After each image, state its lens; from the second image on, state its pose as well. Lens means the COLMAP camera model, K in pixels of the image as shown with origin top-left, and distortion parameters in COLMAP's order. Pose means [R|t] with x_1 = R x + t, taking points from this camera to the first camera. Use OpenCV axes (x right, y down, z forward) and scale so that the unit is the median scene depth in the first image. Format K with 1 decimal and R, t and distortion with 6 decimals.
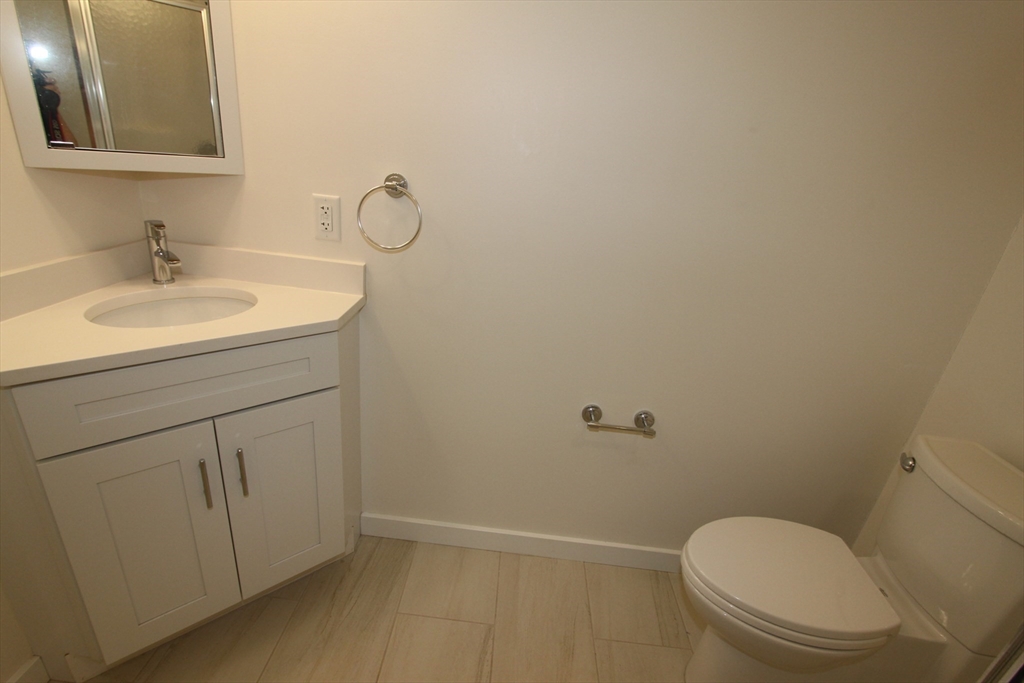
lens RADIAL K [[471.4, 0, 500.4], [0, 471.4, 339.9], [0, 0, 1]] dist [-0.022037, 0.001076]
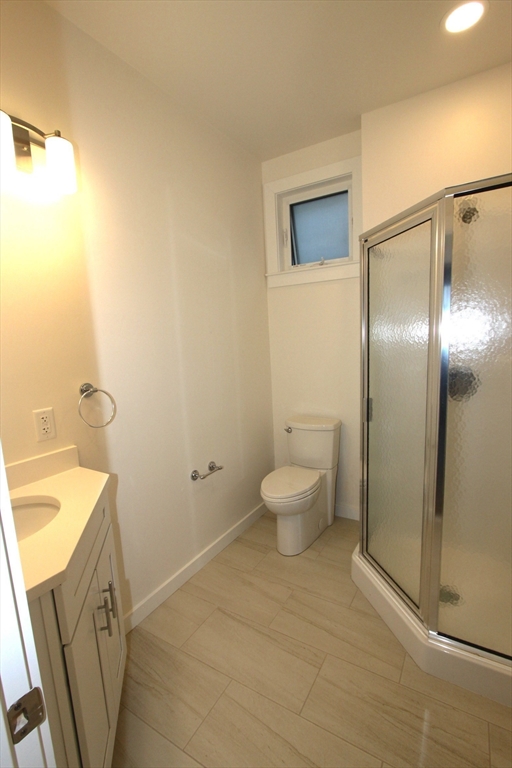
lens RADIAL K [[353.6, 0, 256.0], [0, 353.6, 384.0], [0, 0, 1]] dist [-0.022037, 0.001076]
pose [[0.468141, -0.243647, 0.849400, -0.919289], [0.421754, 0.906292, 0.027520, -0.128398], [-0.776510, 0.345355, 0.527032, -0.091339]]
